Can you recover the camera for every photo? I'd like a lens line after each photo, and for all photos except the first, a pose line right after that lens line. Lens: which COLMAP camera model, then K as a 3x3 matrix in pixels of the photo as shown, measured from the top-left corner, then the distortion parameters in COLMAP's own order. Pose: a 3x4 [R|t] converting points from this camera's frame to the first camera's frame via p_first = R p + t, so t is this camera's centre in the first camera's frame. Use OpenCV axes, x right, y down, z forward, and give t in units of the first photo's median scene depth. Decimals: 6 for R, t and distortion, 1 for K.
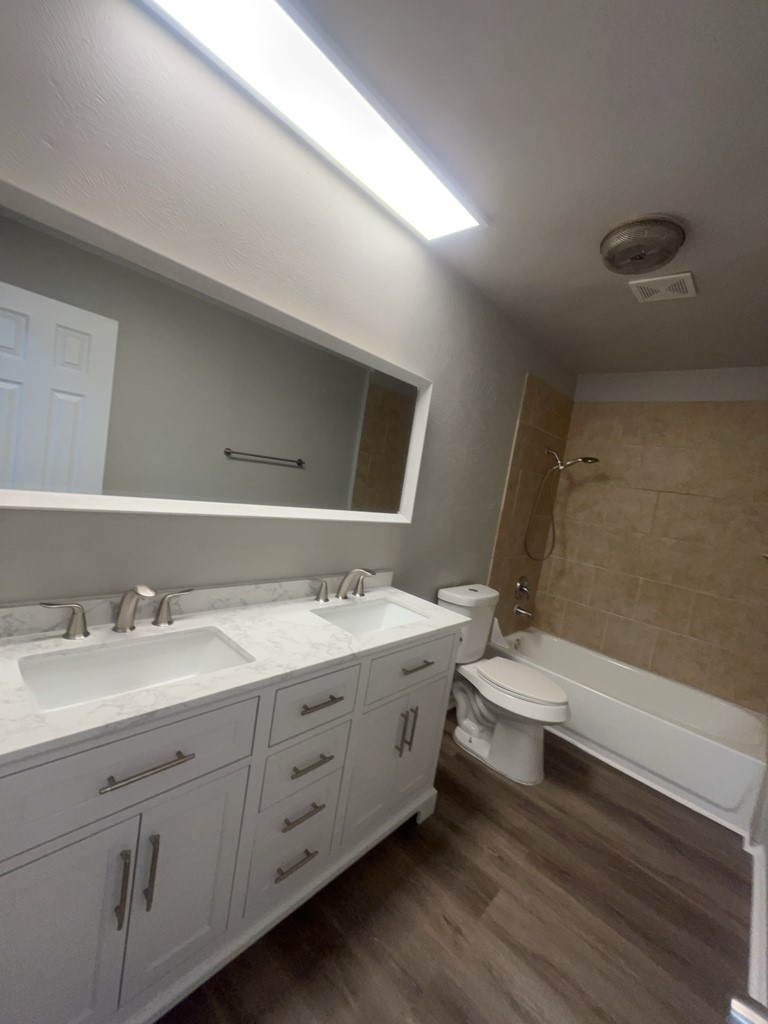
lens RADIAL K [[411.4, 0, 386.0], [0, 411.4, 513.5], [0, 0, 1]] dist [-0.001607, 0.000017]
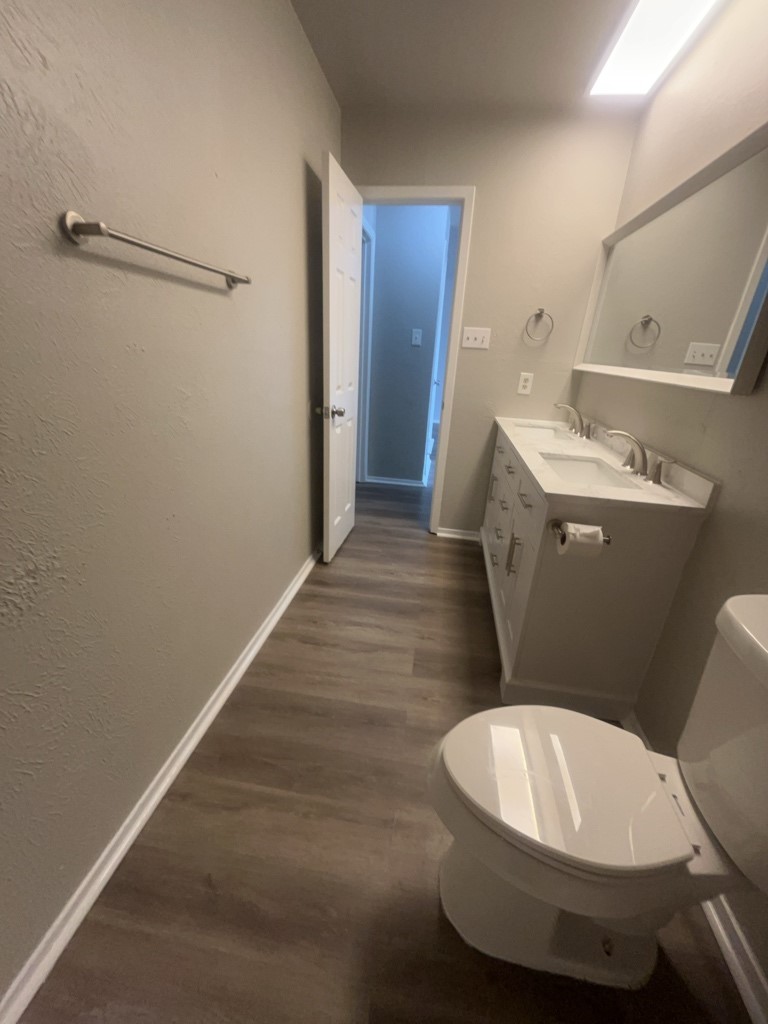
lens RADIAL K [[411.4, 0, 386.0], [0, 411.4, 513.5], [0, 0, 1]] dist [-0.001607, 0.000017]
pose [[-0.803877, 0.022904, -0.594354, 1.050523], [-0.231586, 0.908352, 0.348230, 0.116793], [0.547859, 0.417578, -0.724899, 1.663538]]
